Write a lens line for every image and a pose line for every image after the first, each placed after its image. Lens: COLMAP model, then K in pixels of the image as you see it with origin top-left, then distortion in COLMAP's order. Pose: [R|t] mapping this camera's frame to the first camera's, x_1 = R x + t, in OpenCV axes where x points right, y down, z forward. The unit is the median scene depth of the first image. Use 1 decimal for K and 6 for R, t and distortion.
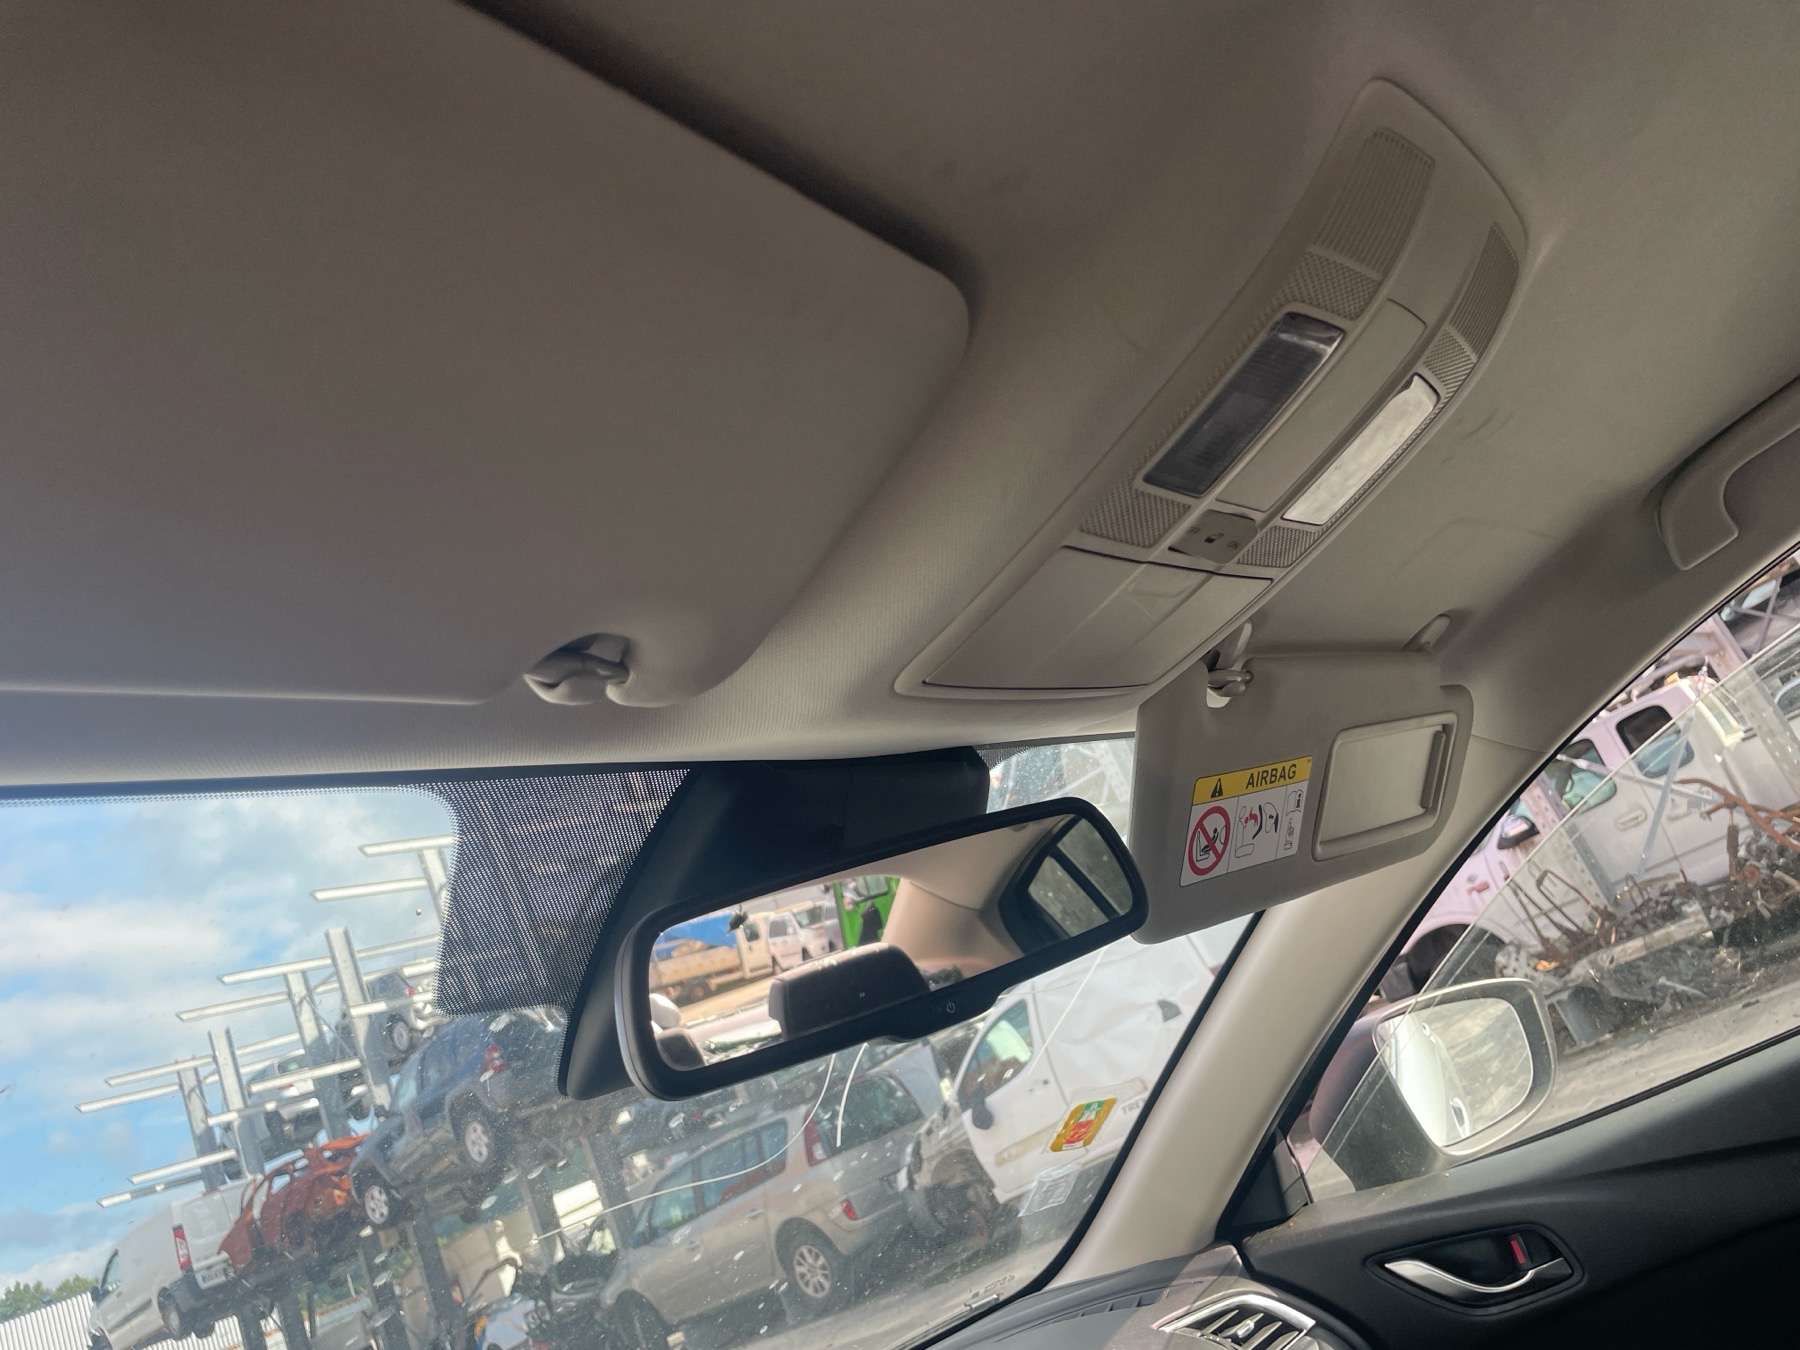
lens RADIAL K [[1378.5, 0, 895.6], [0, 1378.5, 641.0], [0, 0, 1]] dist [0.075193, -0.102062]
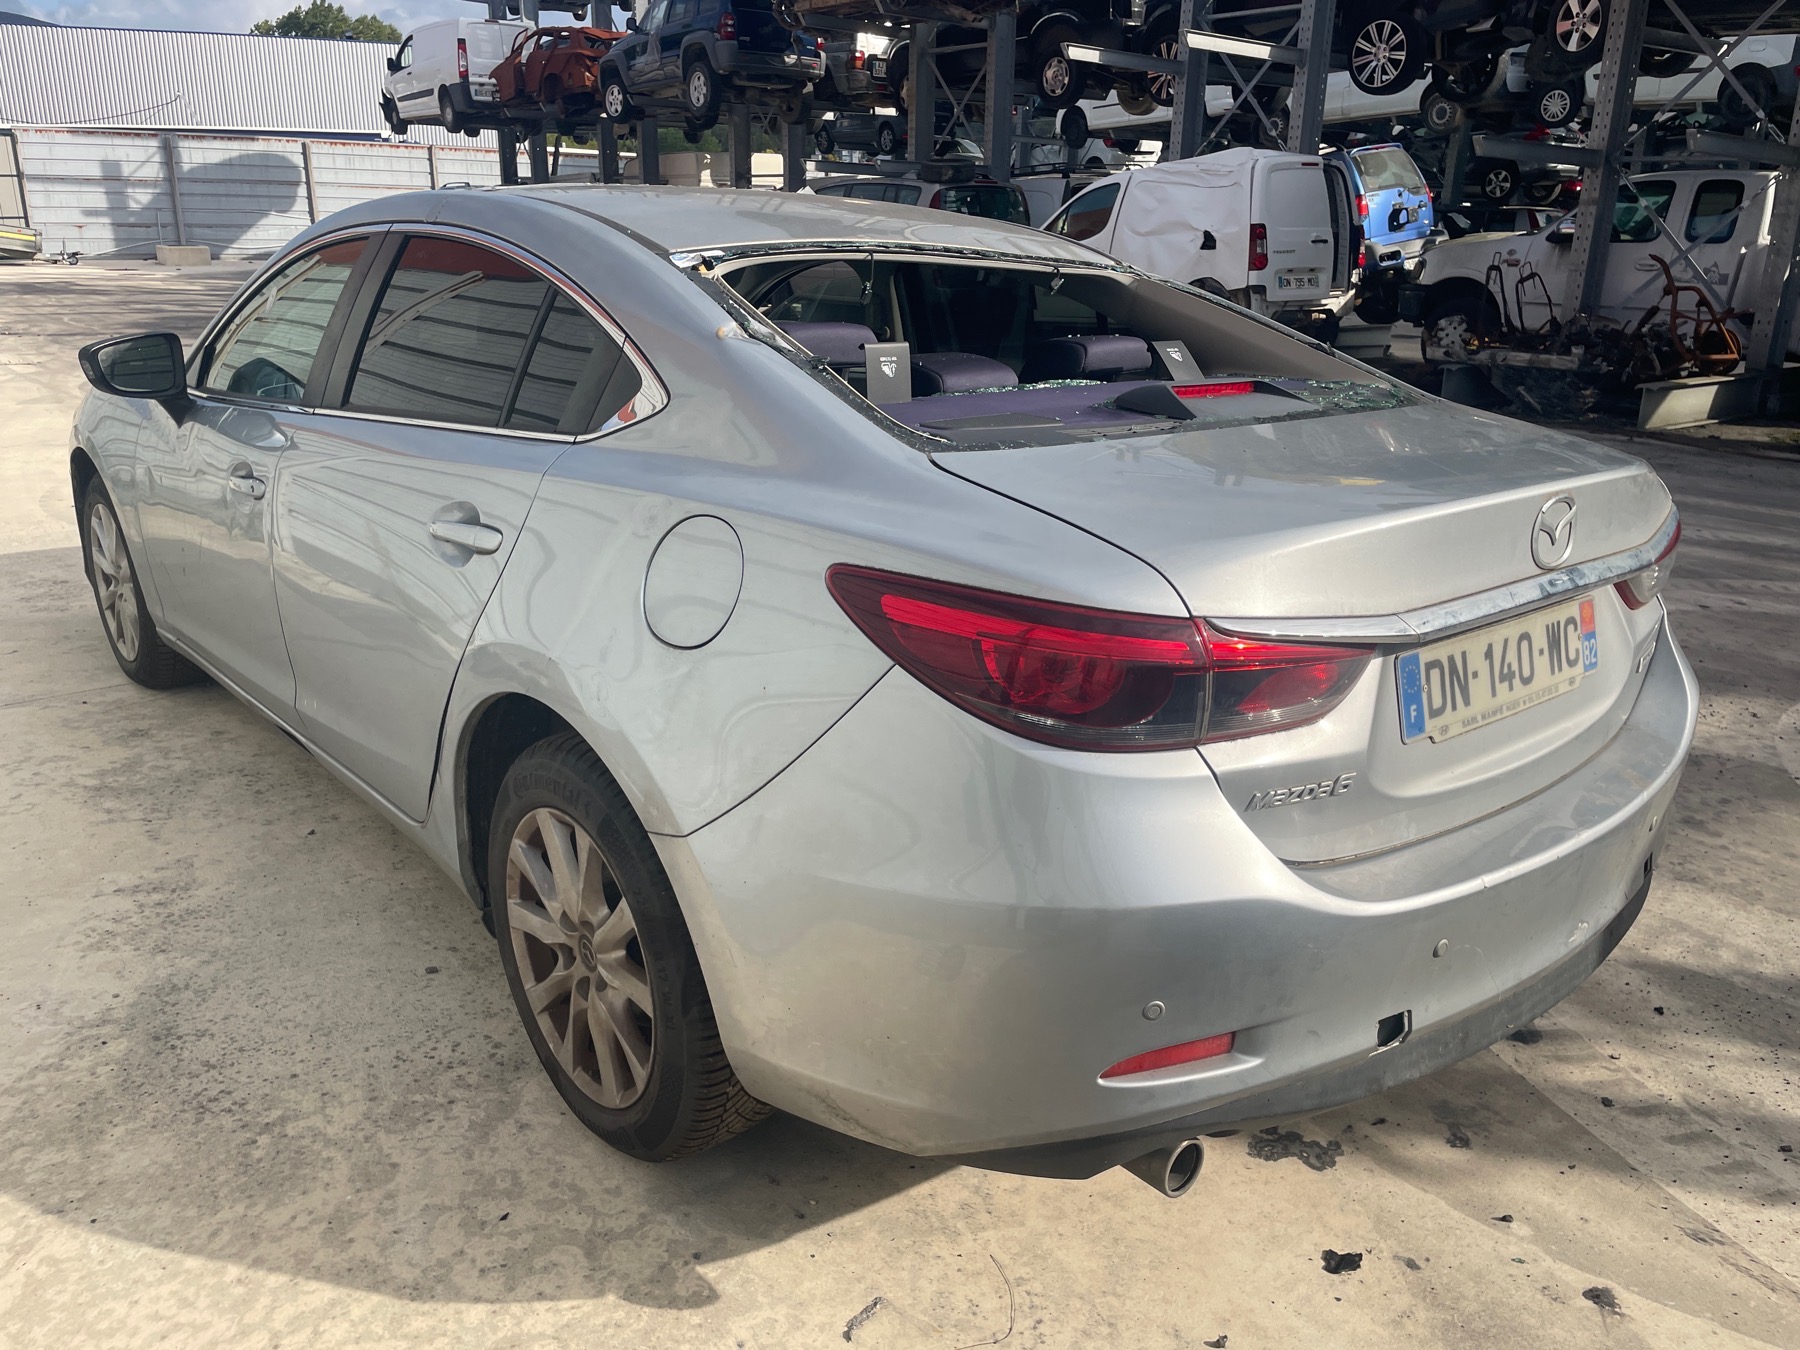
lens RADIAL K [[1378.5, 0, 927.2], [0, 1378.5, 640.9], [0, 0, 1]] dist [0.075193, -0.102062]
pose [[0.905688, 0.423946, -0.000424, 0.066665], [-0.333636, 0.713374, 0.616266, -0.088514], [0.261566, -0.558003, 0.787538, -0.126346]]
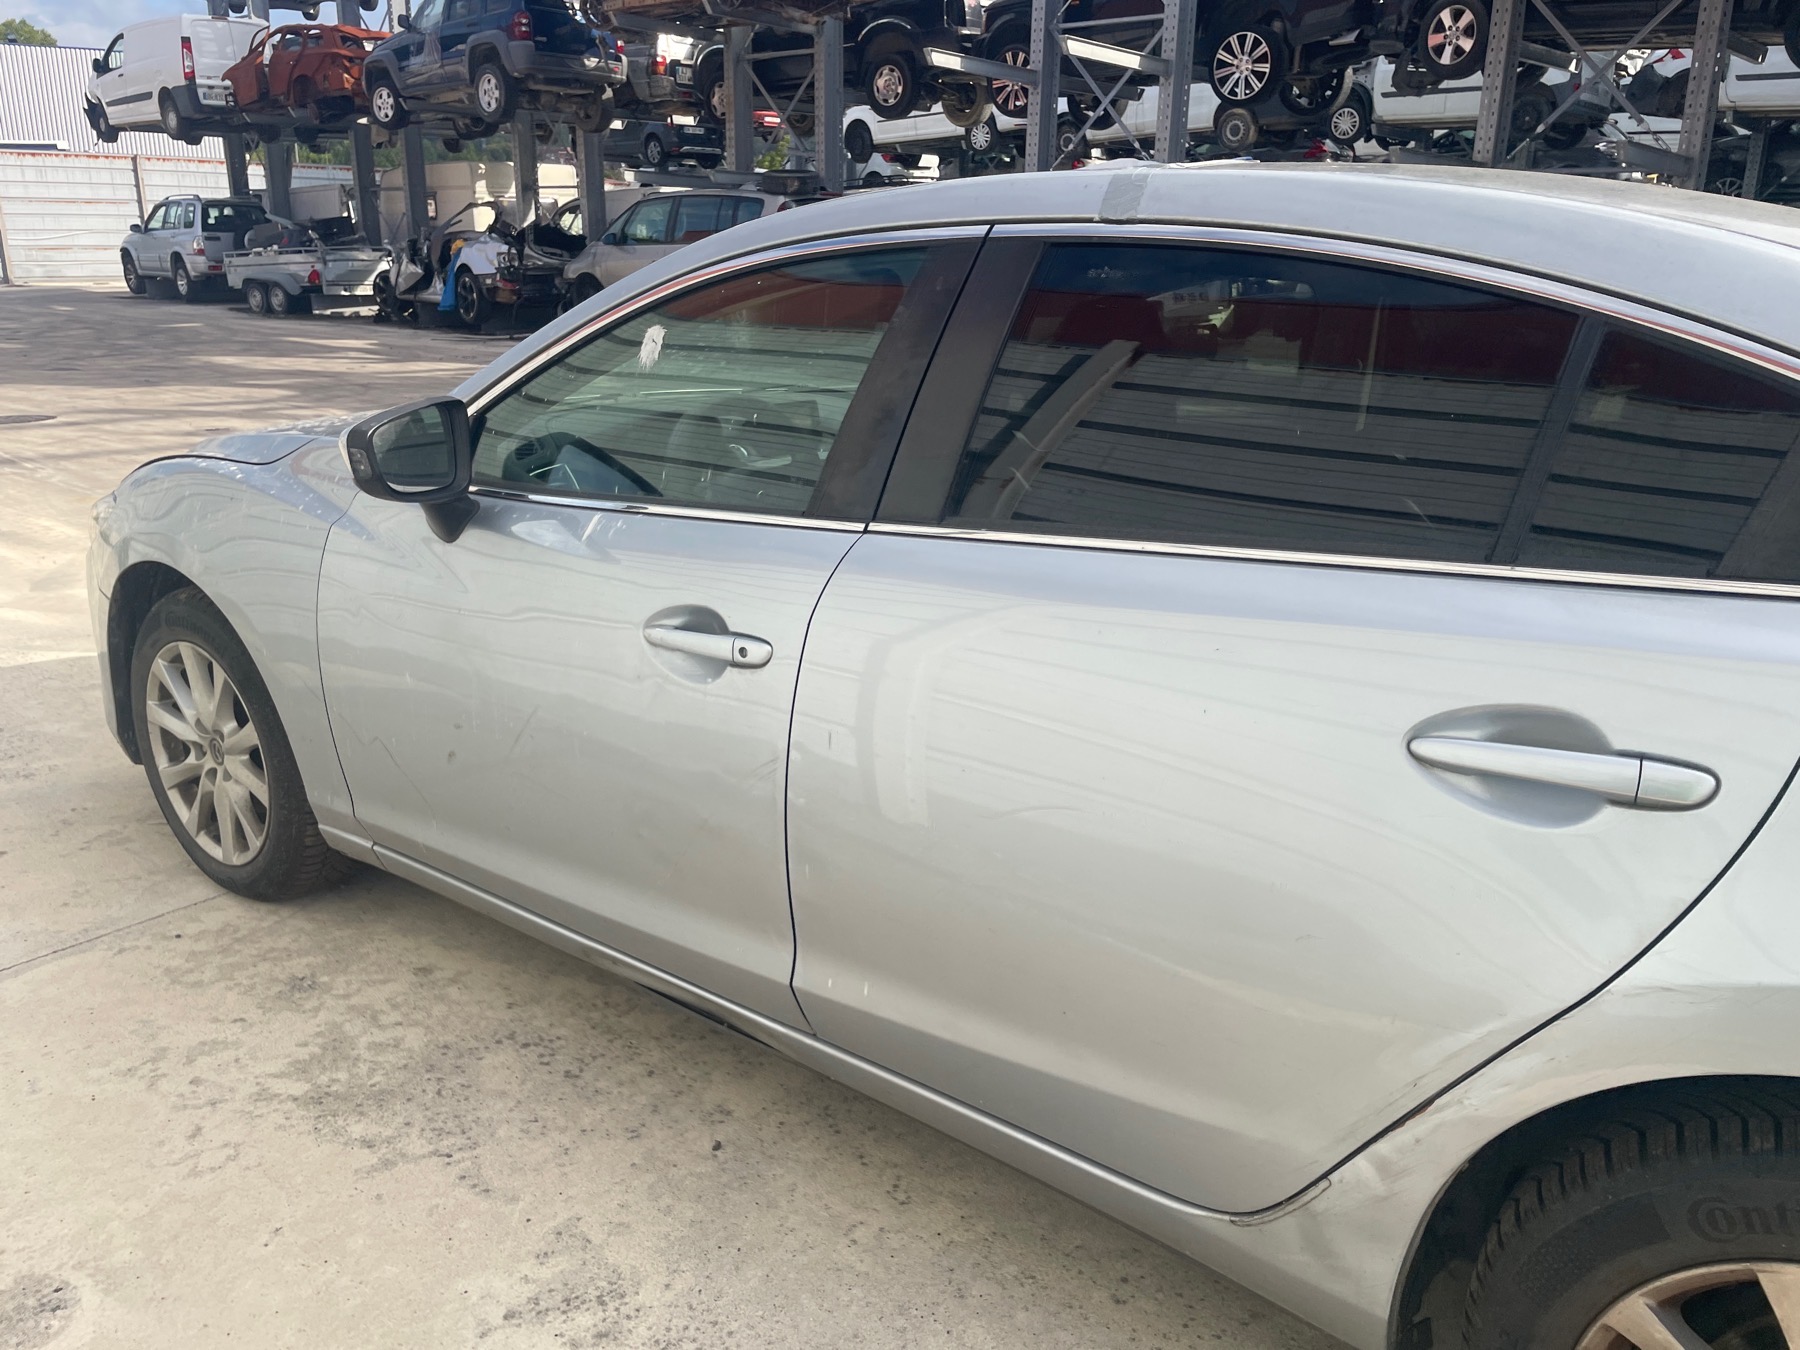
lens RADIAL K [[1378.5, 0, 916.6], [0, 1378.5, 637.8], [0, 0, 1]] dist [0.075193, -0.102062]
pose [[0.914212, 0.372160, 0.160356, -0.010294], [-0.396861, 0.742201, 0.540035, -0.039069], [0.081963, -0.557346, 0.826225, -0.093400]]
